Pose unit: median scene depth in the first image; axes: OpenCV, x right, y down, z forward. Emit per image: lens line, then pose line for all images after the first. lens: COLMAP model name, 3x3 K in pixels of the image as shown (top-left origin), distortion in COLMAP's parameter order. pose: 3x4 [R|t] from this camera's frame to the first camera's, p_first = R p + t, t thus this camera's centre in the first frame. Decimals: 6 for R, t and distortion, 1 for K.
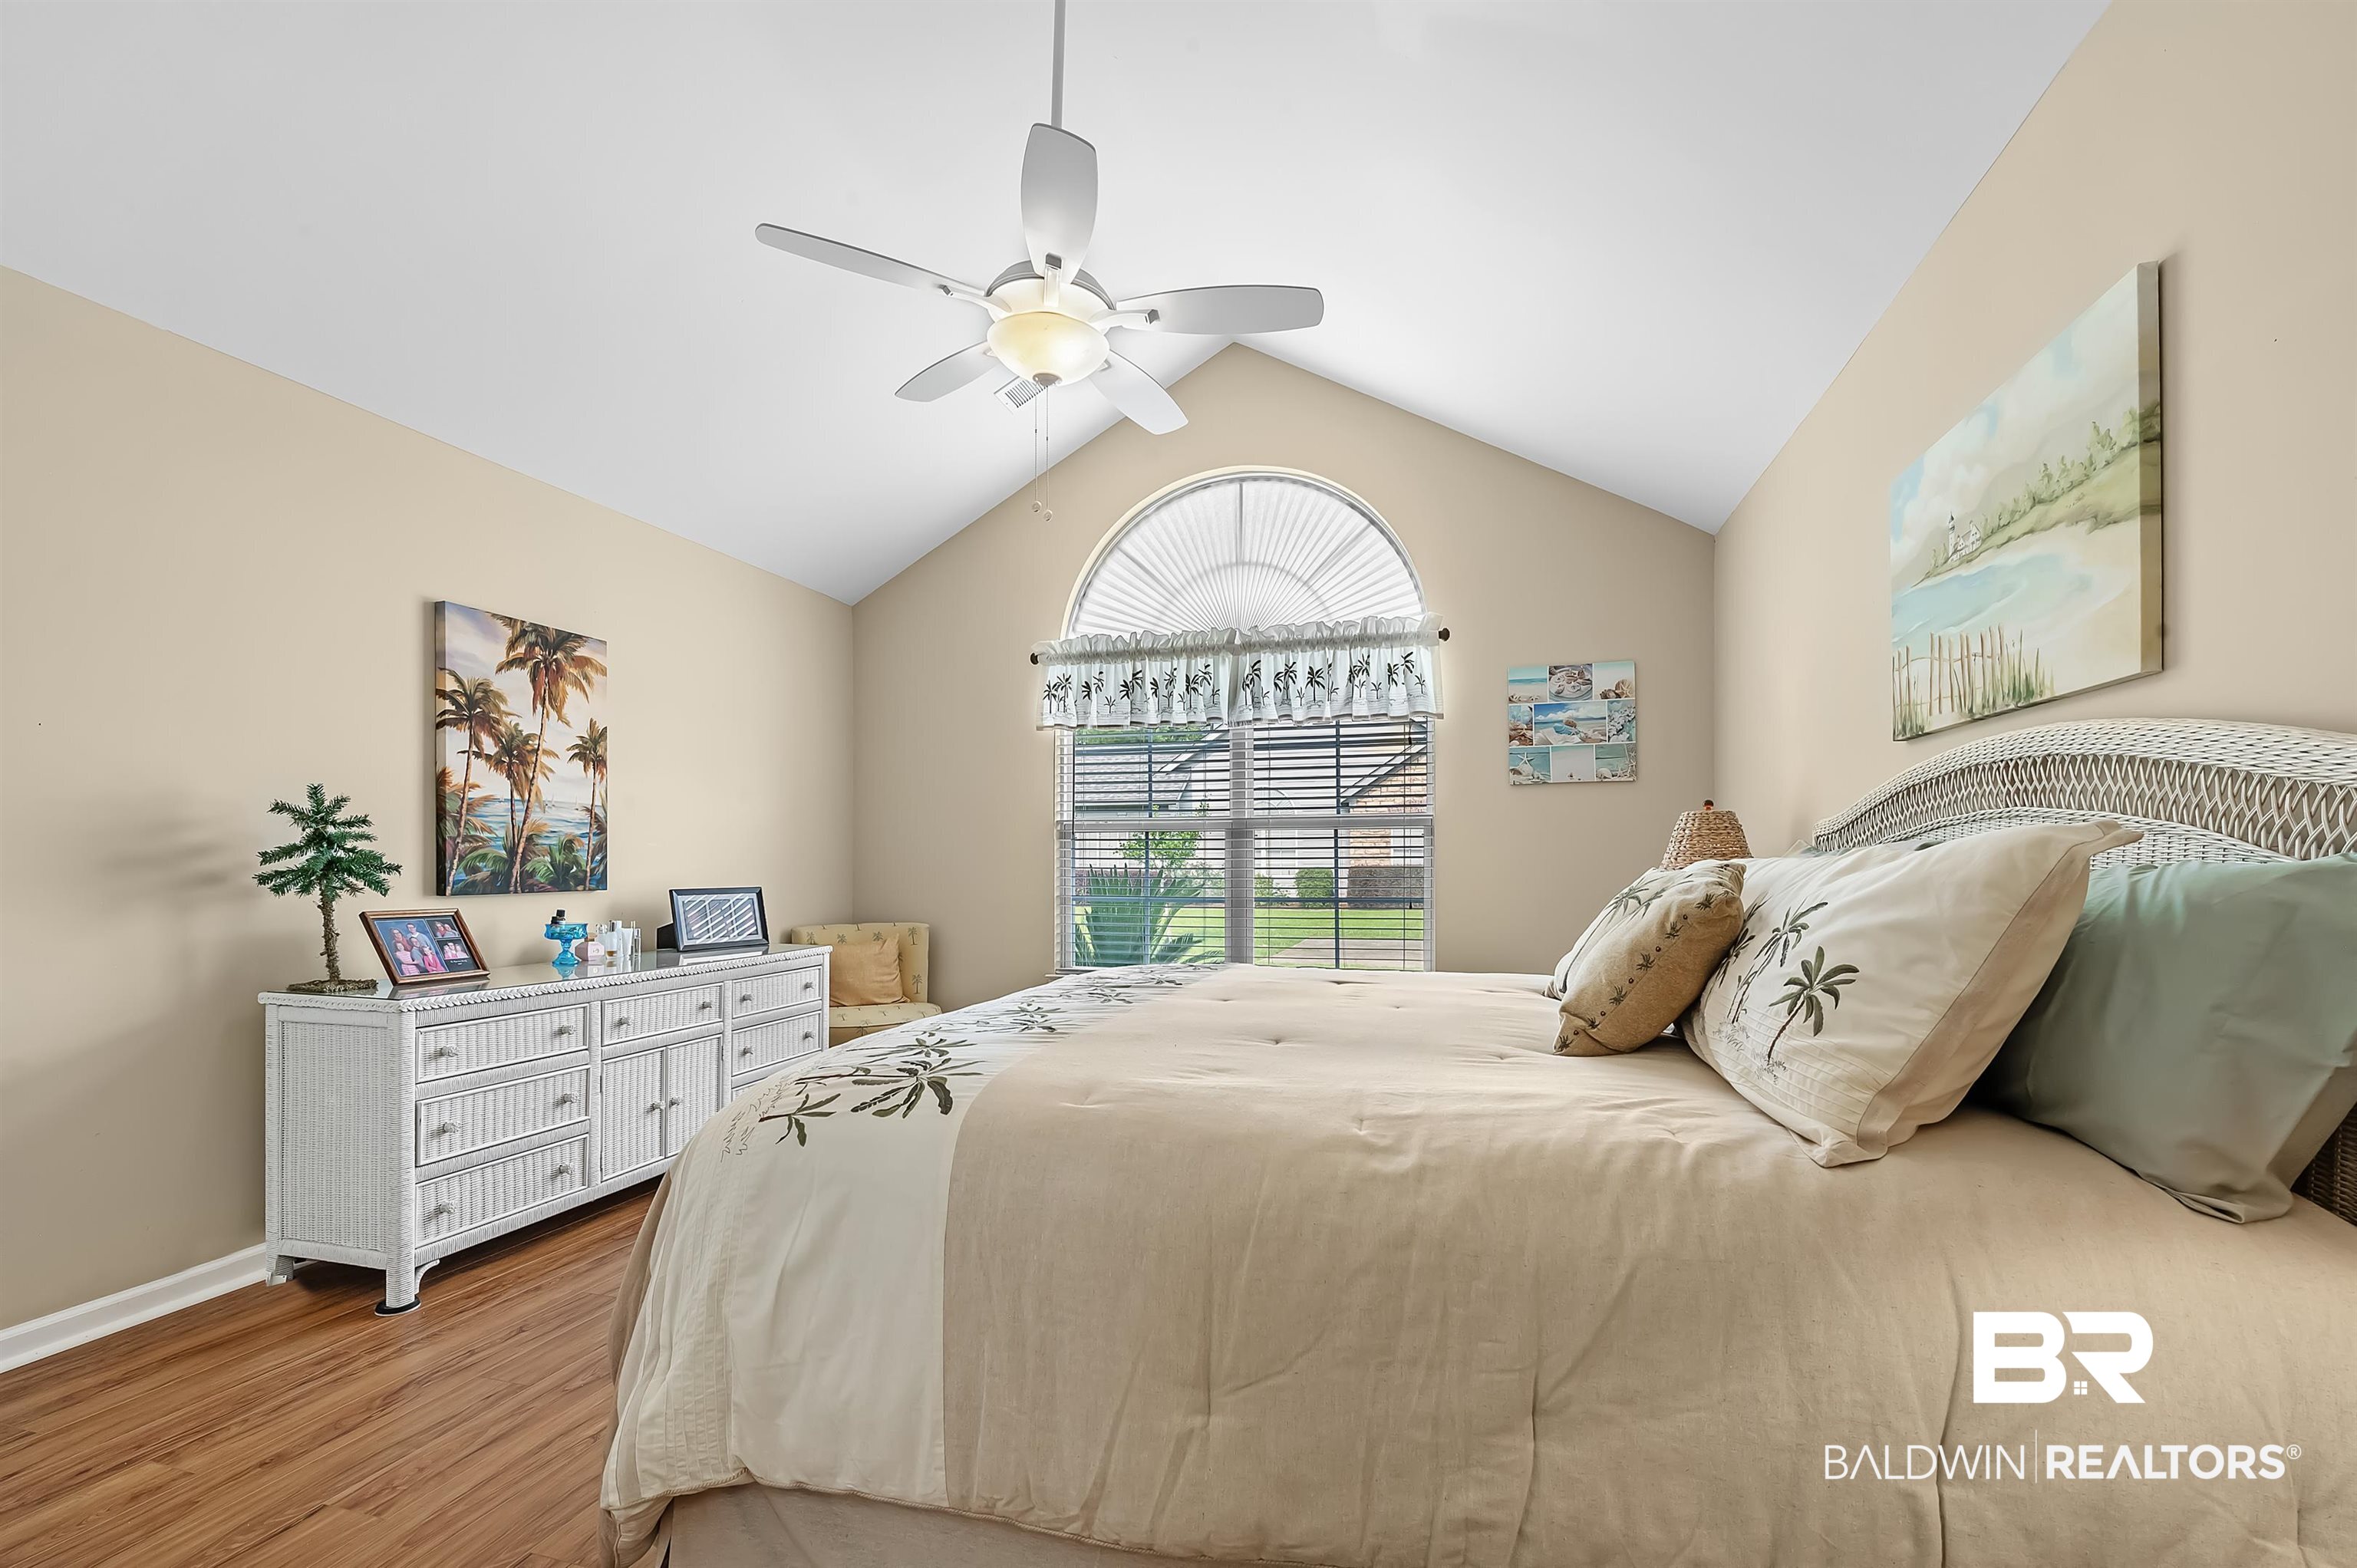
lens RADIAL K [[998.9, 0, 1186.7], [0, 998.9, 859.1], [0, 0, 1]] dist [-0.003978, -0.000779]
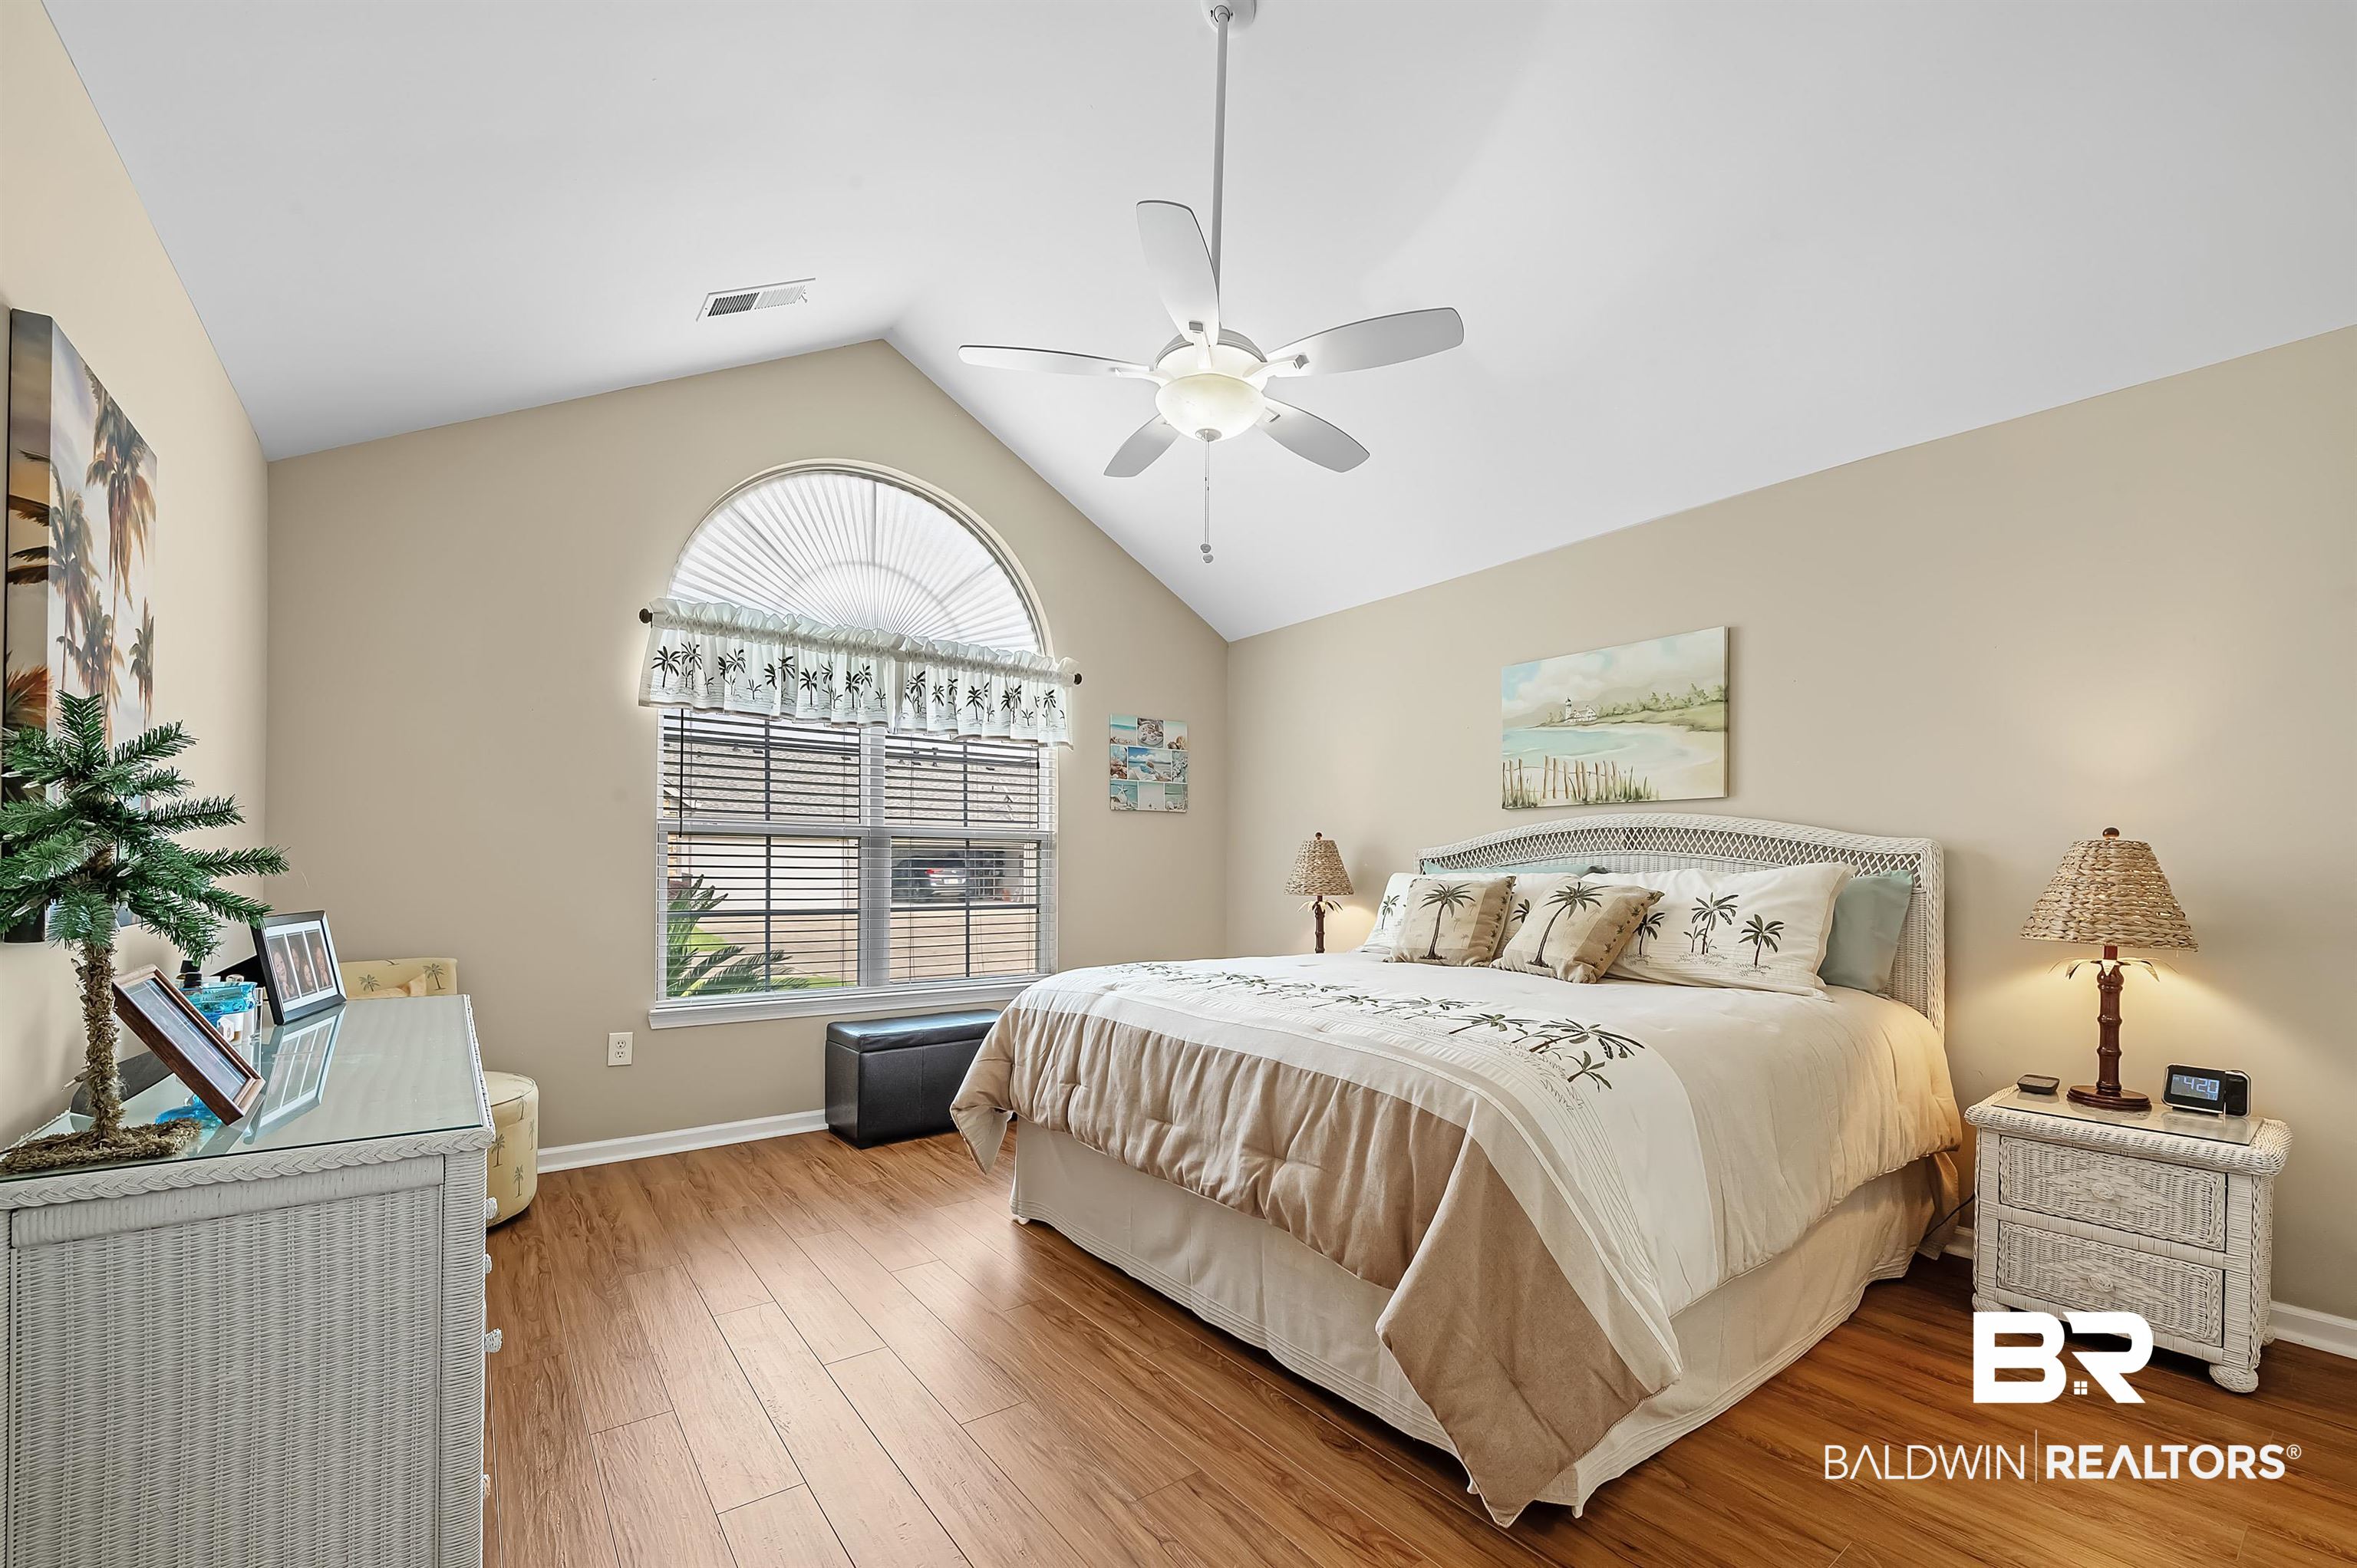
lens RADIAL K [[951.9, 0, 1207.4], [0, 951.9, 865.5], [0, 0, 1]] dist [-0.006214, -0.000749]
pose [[0.608017, 0.010914, 0.793849, -0.537586], [-0.008758, 0.999937, -0.007040, 0.000962], [-0.793876, -0.002672, 0.608074, 0.200687]]
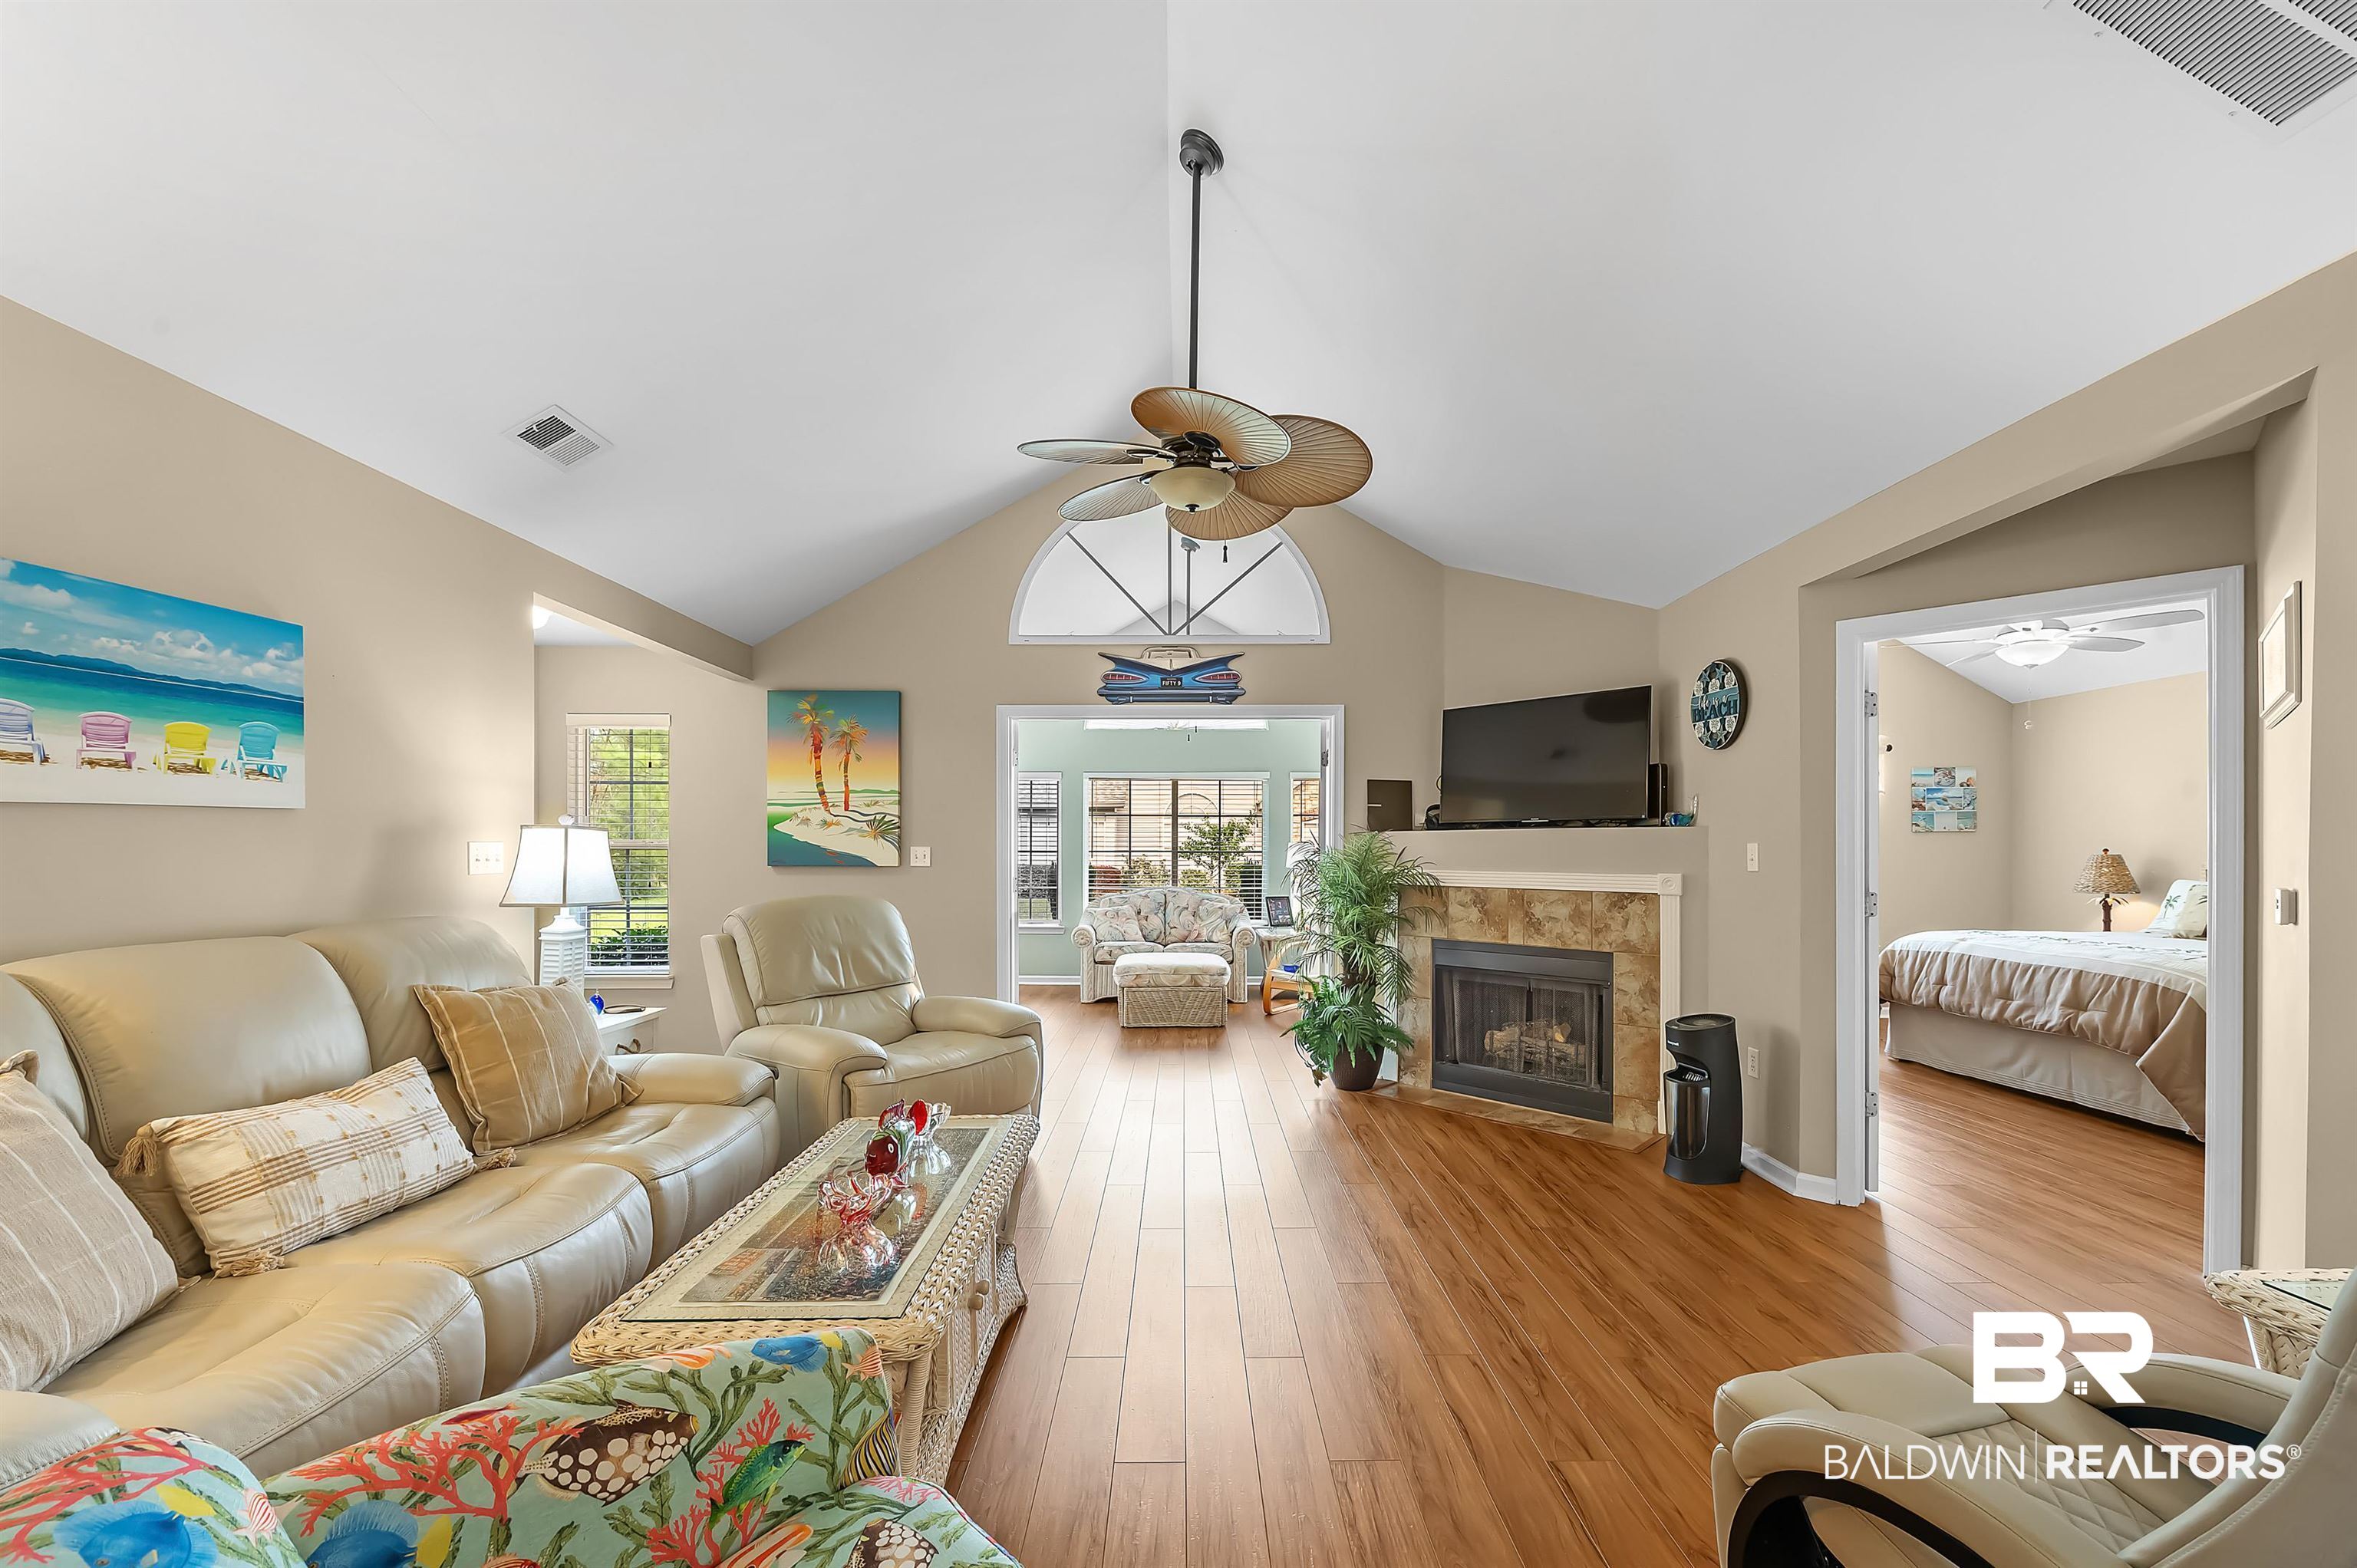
lens RADIAL K [[951.9, 0, 1180.3], [0, 951.9, 851.0], [0, 0, 1]] dist [-0.006214, -0.000749]
pose [[0.966800, 0.004584, 0.255494, -1.418706], [-0.005189, 0.999985, 0.001692, -0.036837], [-0.255483, -0.002962, 0.966809, -0.325115]]
